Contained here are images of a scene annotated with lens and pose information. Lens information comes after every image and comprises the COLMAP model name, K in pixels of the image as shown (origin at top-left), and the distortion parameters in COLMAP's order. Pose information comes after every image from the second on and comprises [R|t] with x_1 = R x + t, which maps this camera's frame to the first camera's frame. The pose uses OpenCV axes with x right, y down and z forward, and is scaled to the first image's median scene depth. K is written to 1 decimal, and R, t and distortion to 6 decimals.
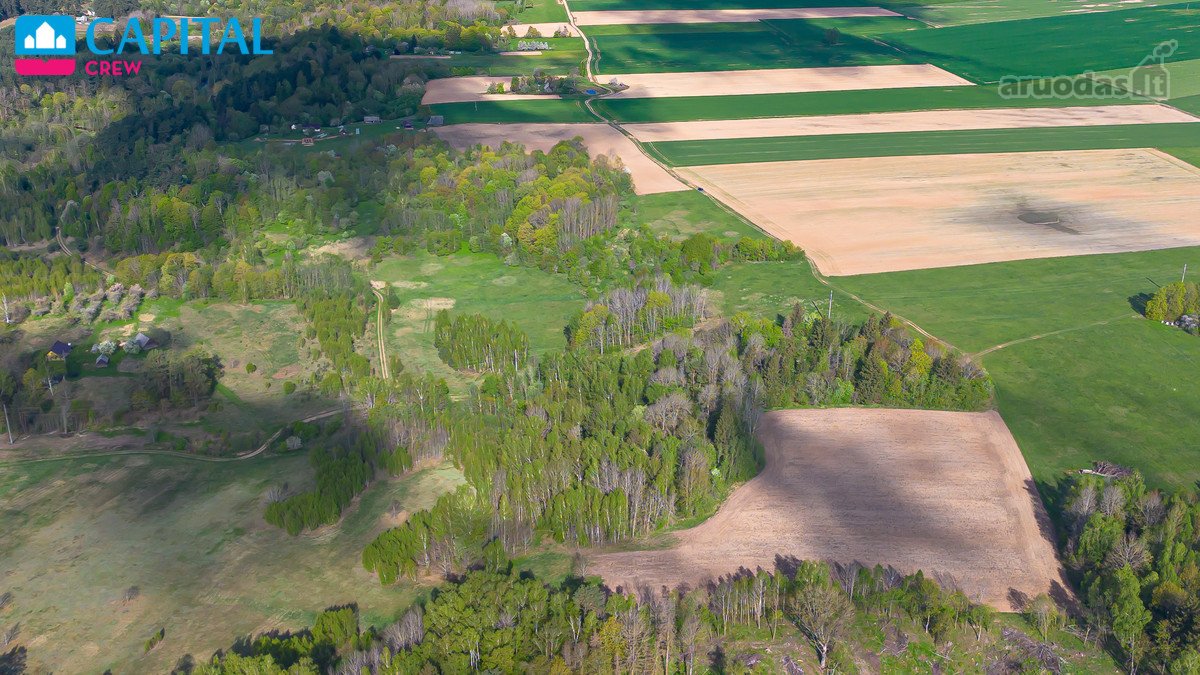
lens RADIAL K [[1293.7, 0, 600.0], [0, 1293.7, 337.5], [0, 0, 1]] dist [0.161213, -0.249457]
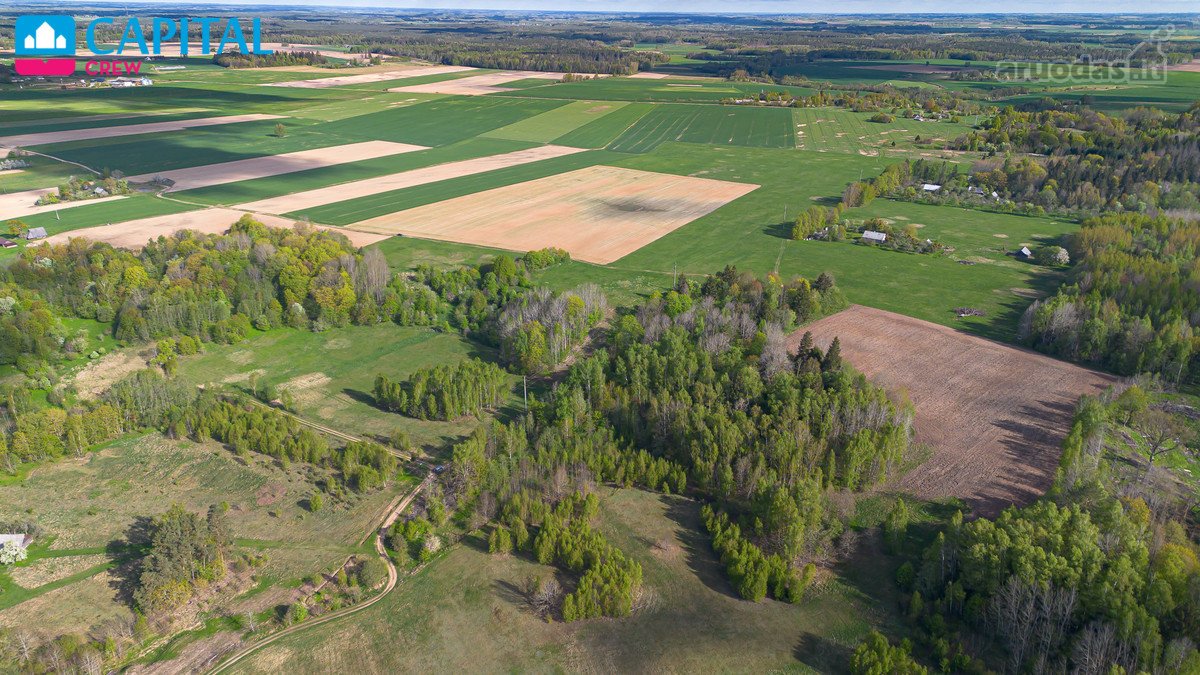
lens RADIAL K [[837.9, 0, 600.0], [0, 837.9, 337.5], [0, 0, 1]] dist [0.089707, -0.076224]
pose [[0.682779, -0.266984, 0.680097, -0.378055], [0.278726, 0.955628, 0.095324, -0.053998], [-0.675370, 0.124476, 0.726899, 0.380550]]
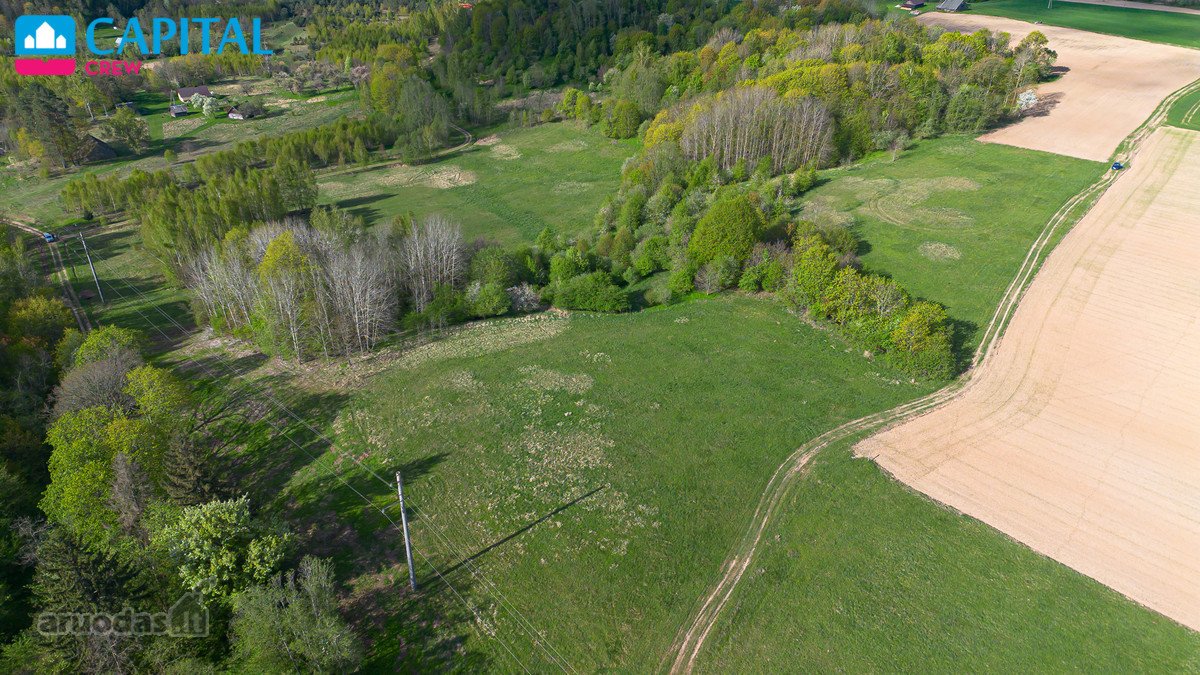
lens RADIAL K [[837.9, 0, 600.0], [0, 837.9, 337.5], [0, 0, 1]] dist [0.089707, -0.076224]
pose [[0.521585, 0.428957, -0.737526, 0.250778], [-0.336202, 0.897816, 0.284420, -0.096136], [0.784166, 0.099608, 0.612504, 0.772373]]
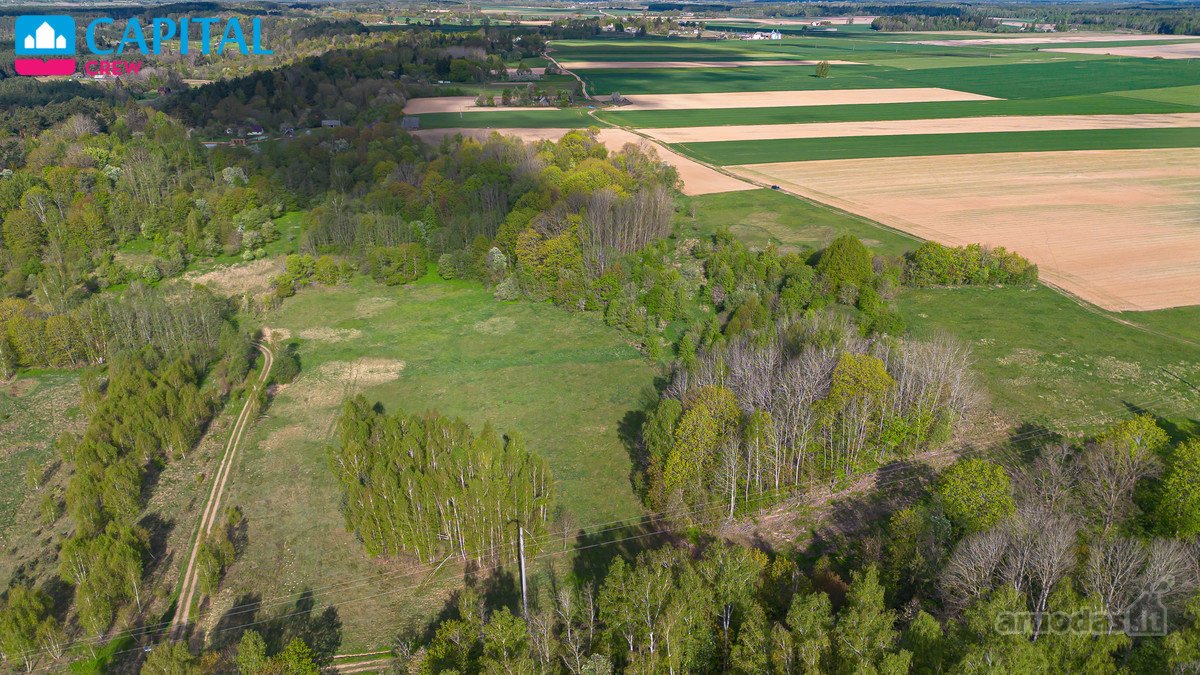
lens RADIAL K [[837.9, 0, 600.0], [0, 837.9, 337.5], [0, 0, 1]] dist [0.089707, -0.076224]
pose [[0.998942, -0.013937, 0.043831, -0.042749], [0.014463, 0.999827, -0.011719, -0.032978], [-0.043660, 0.012341, 0.998970, 0.616220]]
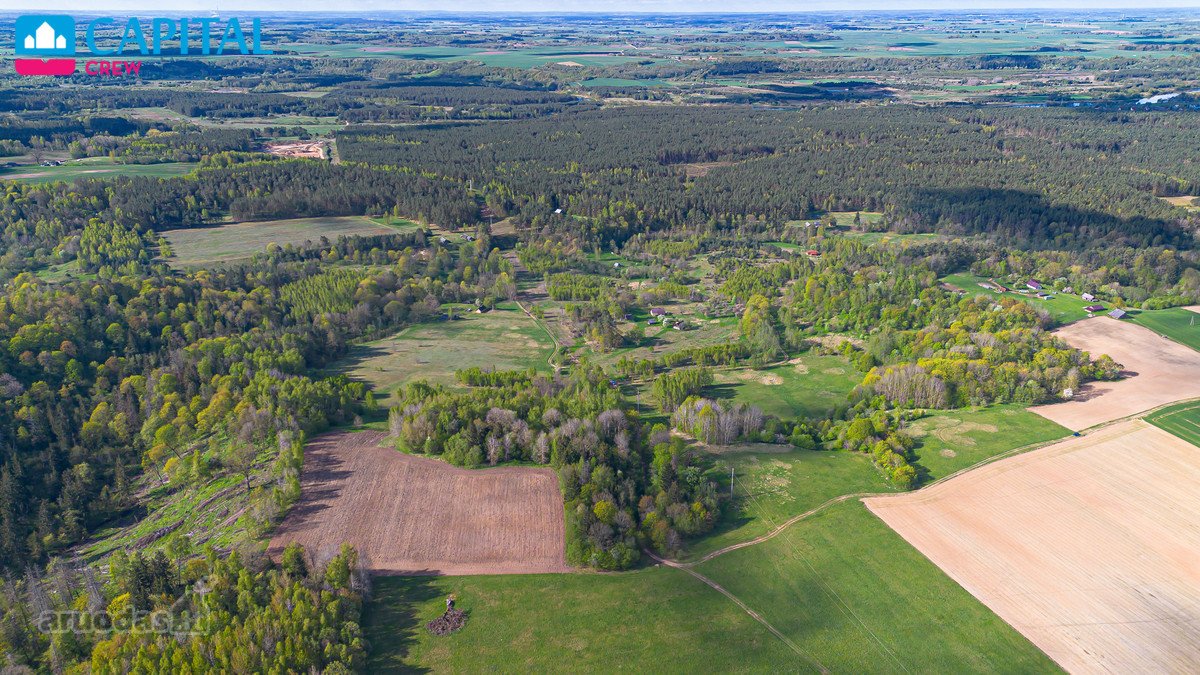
lens RADIAL K [[834.4, 0, 597.3], [0, 834.4, 333.0], [0, 0, 1]] dist [0.130337, -0.144409]
pose [[0.111786, 0.347884, -0.930849, 0.661483], [-0.382483, 0.879618, 0.282806, -0.247494], [0.917176, 0.324420, 0.231388, 0.570603]]
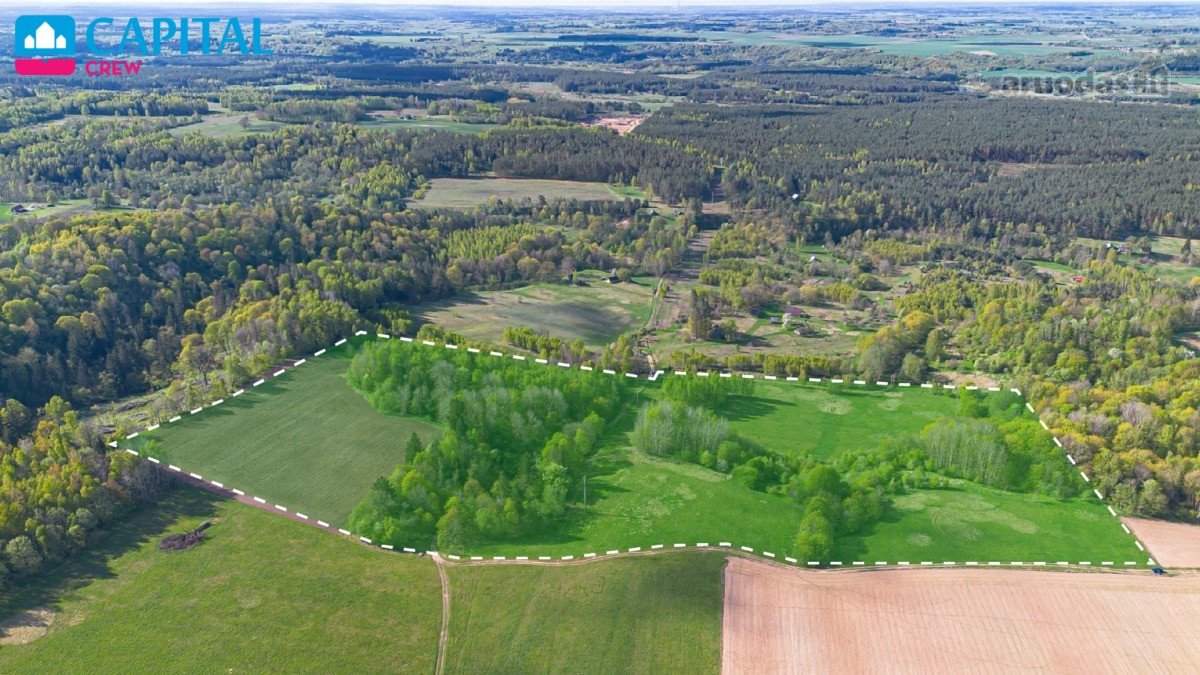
lens RADIAL K [[837.9, 0, 600.0], [0, 837.9, 337.5], [0, 0, 1]] dist [0.089707, -0.076224]
pose [[-0.368627, 0.333713, -0.867612, 0.545997], [-0.366533, 0.805542, 0.465570, -0.328694], [0.854264, 0.489630, -0.174627, 0.883574]]
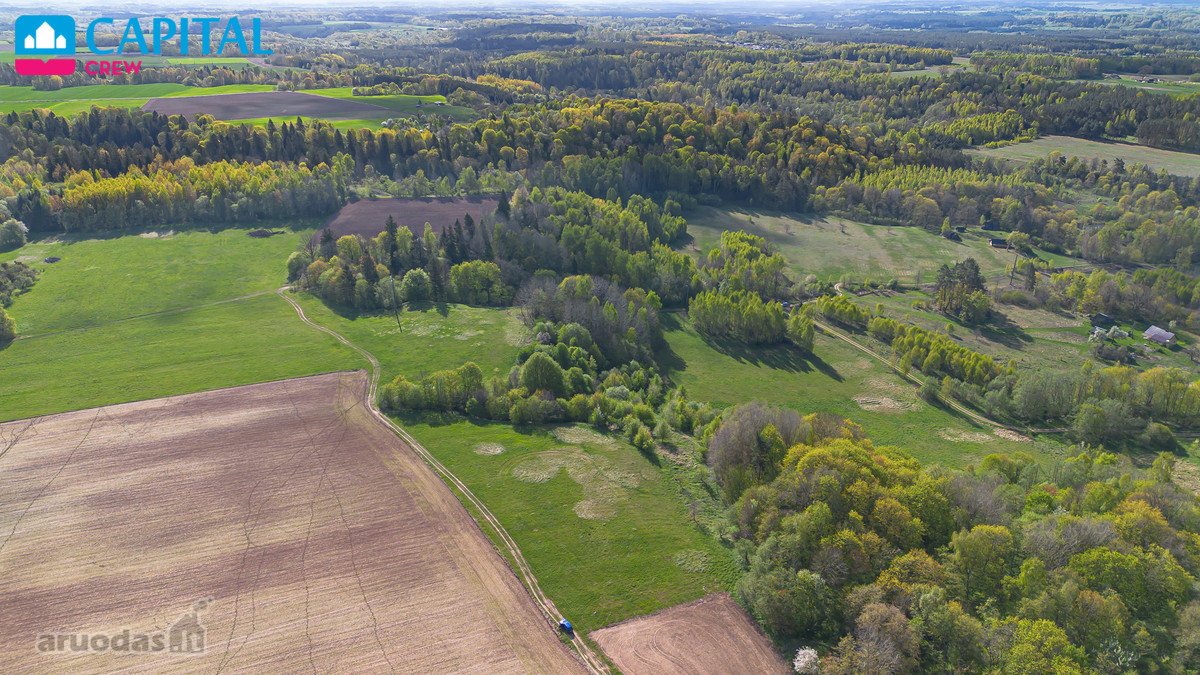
lens RADIAL K [[837.9, 0, 600.0], [0, 837.9, 337.5], [0, 0, 1]] dist [0.089707, -0.076224]
pose [[-0.982174, 0.063716, -0.176846, 0.117226], [-0.079800, 0.710484, 0.699174, -0.370335], [0.170195, 0.700823, -0.692734, 1.233271]]
